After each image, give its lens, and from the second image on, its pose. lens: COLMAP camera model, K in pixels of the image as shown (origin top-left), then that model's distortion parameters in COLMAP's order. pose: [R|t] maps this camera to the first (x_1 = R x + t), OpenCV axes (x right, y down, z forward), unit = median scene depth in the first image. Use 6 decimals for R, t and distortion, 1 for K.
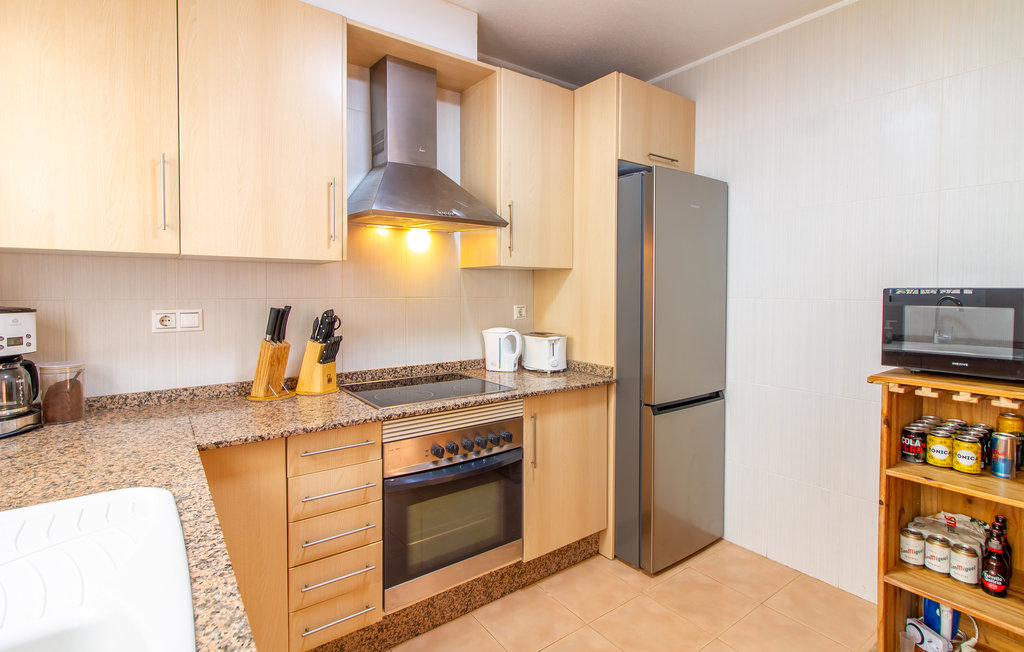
lens RADIAL K [[498.3, 0, 511.7], [0, 498.3, 302.3], [0, 0, 1]] dist [-0.000687, 0.000381]
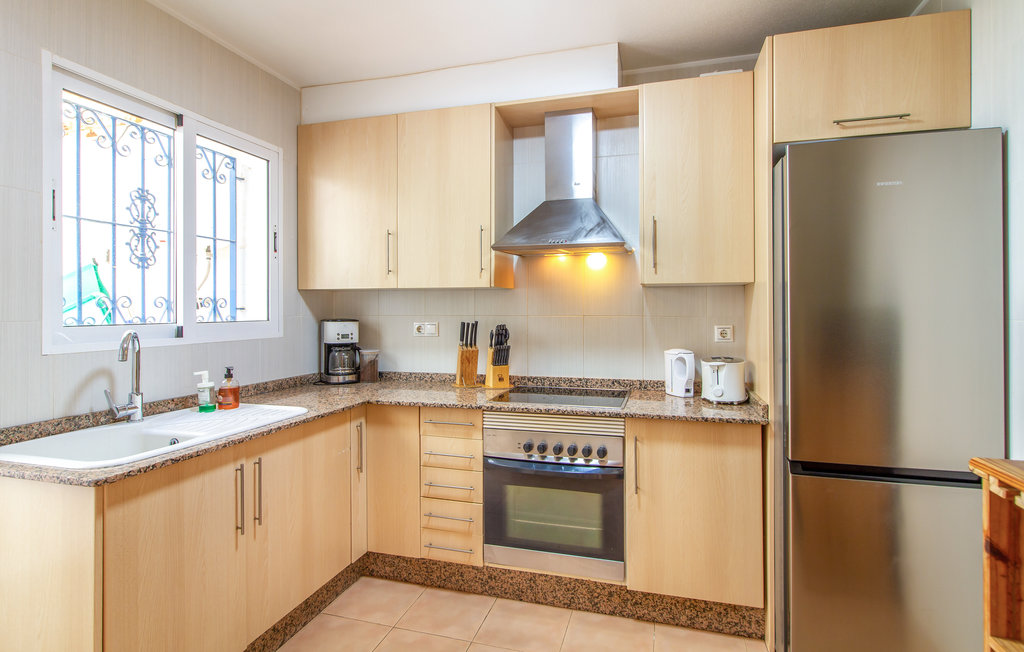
lens RADIAL K [[534.4, 0, 511.4], [0, 534.4, 307.4], [0, 0, 1]] dist [0.003190, 0.000784]
pose [[0.598301, -0.007225, -0.801239, 0.748744], [-0.016463, 0.999637, -0.021307, -0.000465], [0.801103, 0.025939, 0.597965, 0.185555]]
